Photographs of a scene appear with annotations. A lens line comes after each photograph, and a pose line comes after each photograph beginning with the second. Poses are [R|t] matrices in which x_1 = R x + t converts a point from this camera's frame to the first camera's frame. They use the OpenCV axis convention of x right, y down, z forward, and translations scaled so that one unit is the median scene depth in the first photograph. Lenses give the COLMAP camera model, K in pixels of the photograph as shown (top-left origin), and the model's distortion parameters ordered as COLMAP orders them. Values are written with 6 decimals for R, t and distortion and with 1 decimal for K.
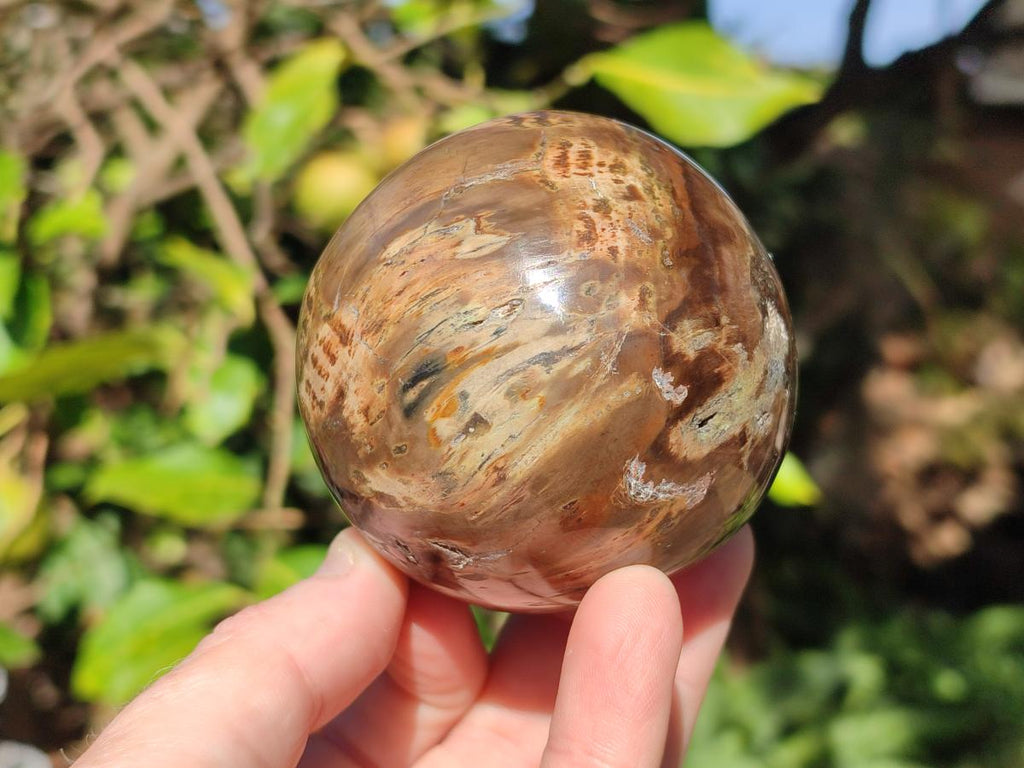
lens RADIAL K [[1528.8, 0, 512.0], [0, 1528.8, 384.0], [0, 0, 1]] dist [0.300274, -1.932780]
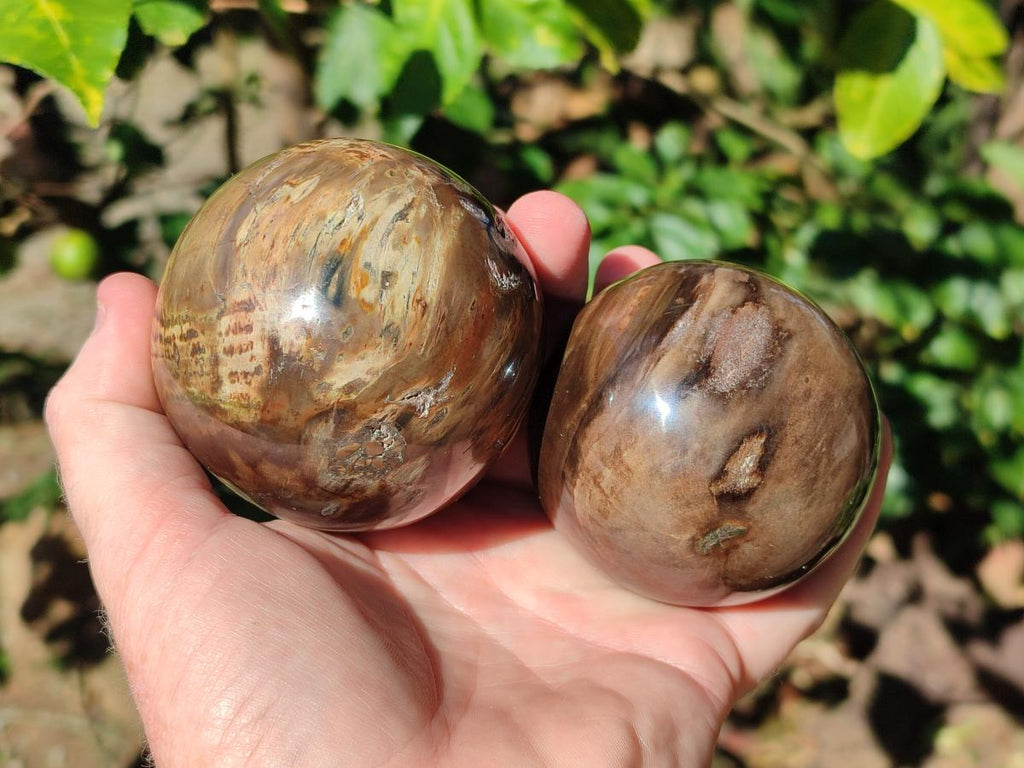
lens RADIAL K [[1528.8, 0, 512.0], [0, 1528.8, 384.0], [0, 0, 1]] dist [0.300274, -1.932780]
pose [[0.702422, -0.406184, 0.584481, -0.751977], [0.630641, 0.735890, -0.246491, 0.483082], [-0.329993, 0.541739, 0.773061, -0.009085]]
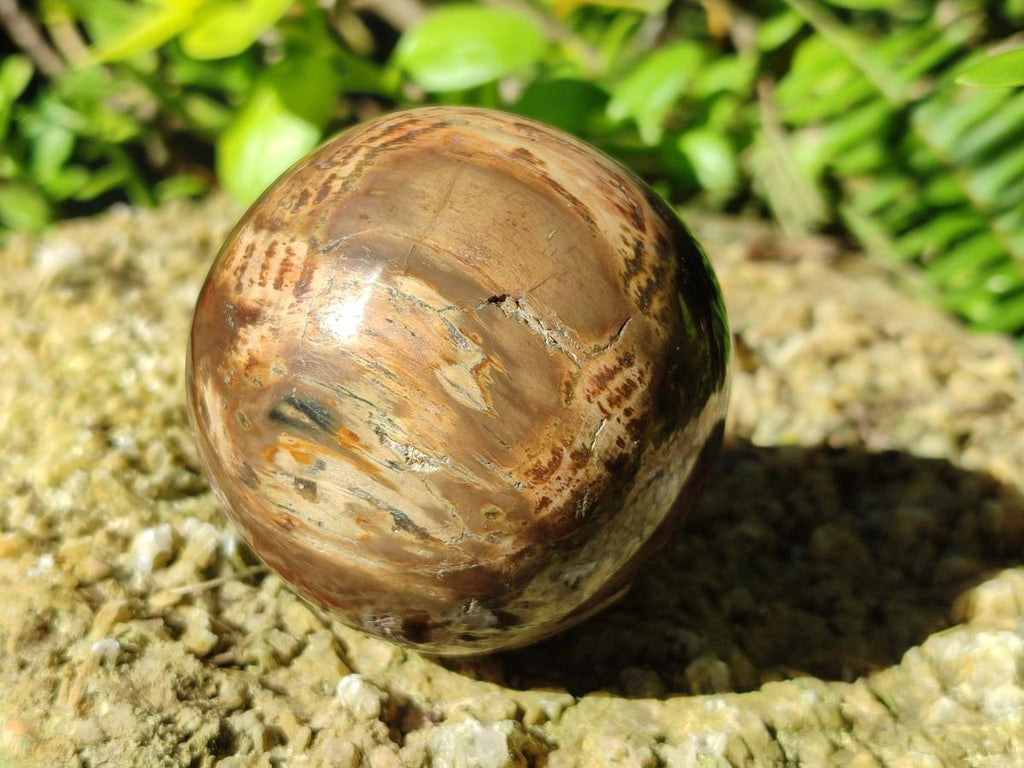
lens RADIAL K [[1528.8, 0, 512.0], [0, 1528.8, 384.0], [0, 0, 1]] dist [0.300274, -1.932780]
pose [[0.615923, 0.735267, 0.282880, -0.255349], [-0.773002, 0.494760, 0.397091, -0.467646], [0.152010, -0.463245, 0.873096, 0.231210]]
